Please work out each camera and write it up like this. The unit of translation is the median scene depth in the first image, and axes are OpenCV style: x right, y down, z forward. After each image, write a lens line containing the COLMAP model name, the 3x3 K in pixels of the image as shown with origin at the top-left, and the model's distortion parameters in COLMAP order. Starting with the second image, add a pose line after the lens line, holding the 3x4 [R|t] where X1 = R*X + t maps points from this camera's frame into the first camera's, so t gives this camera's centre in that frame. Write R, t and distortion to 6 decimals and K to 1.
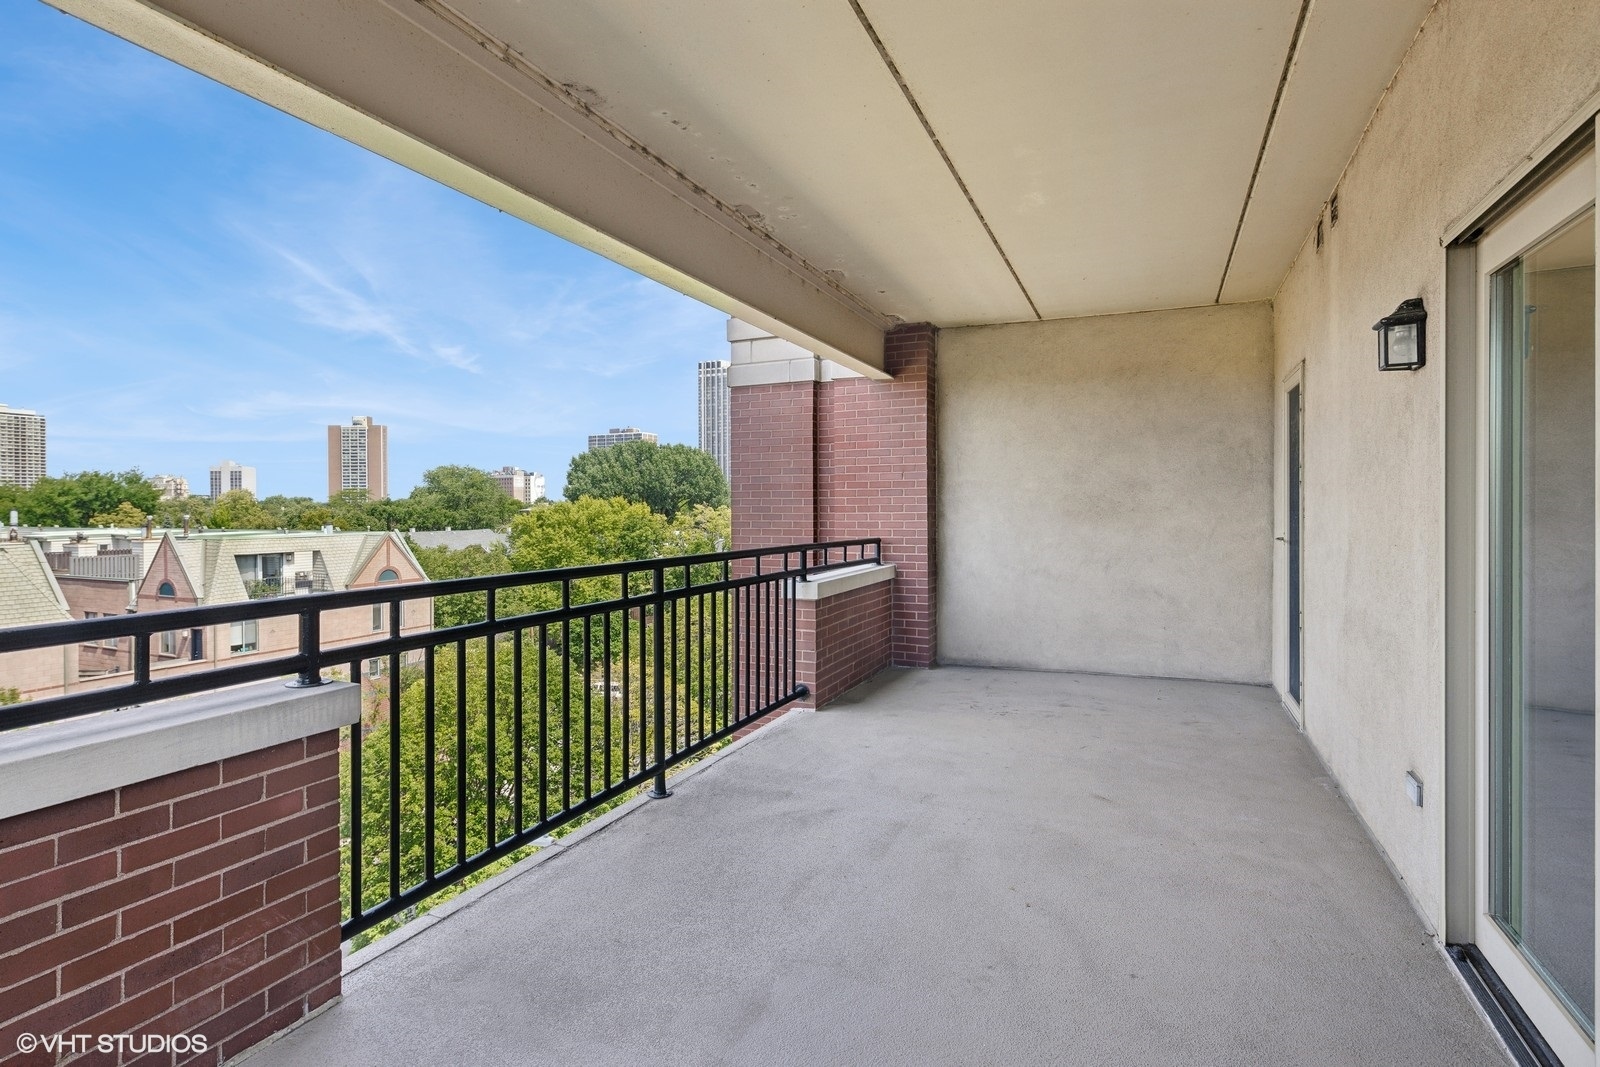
lens RADIAL K [[784.8, 0, 795.2], [0, 784.8, 511.8], [0, 0, 1]] dist [0.000182, -0.000108]
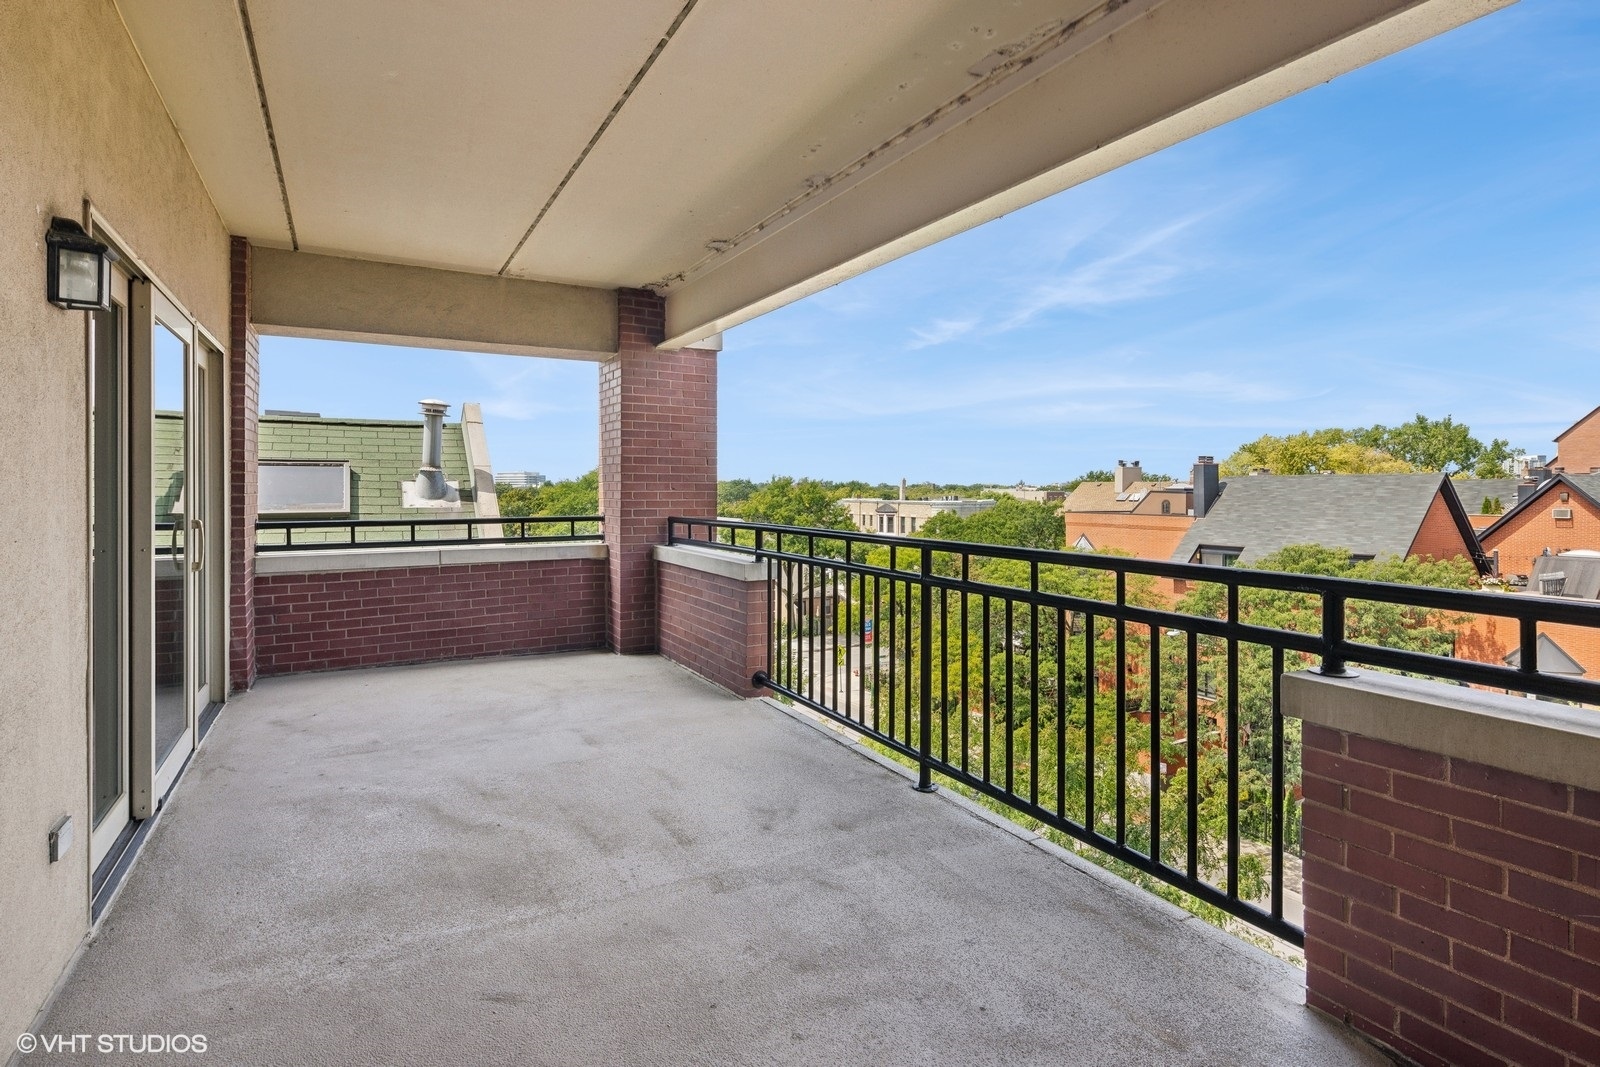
lens RADIAL K [[801.9, 0, 798.3], [0, 801.9, 482.7], [0, 0, 1]] dist [-0.000060, -0.000011]
pose [[-0.592070, 0.005679, -0.805867, 0.701260], [0.002792, 0.999984, 0.004995, -0.014088], [0.805882, 0.000707, -0.592076, 1.454578]]
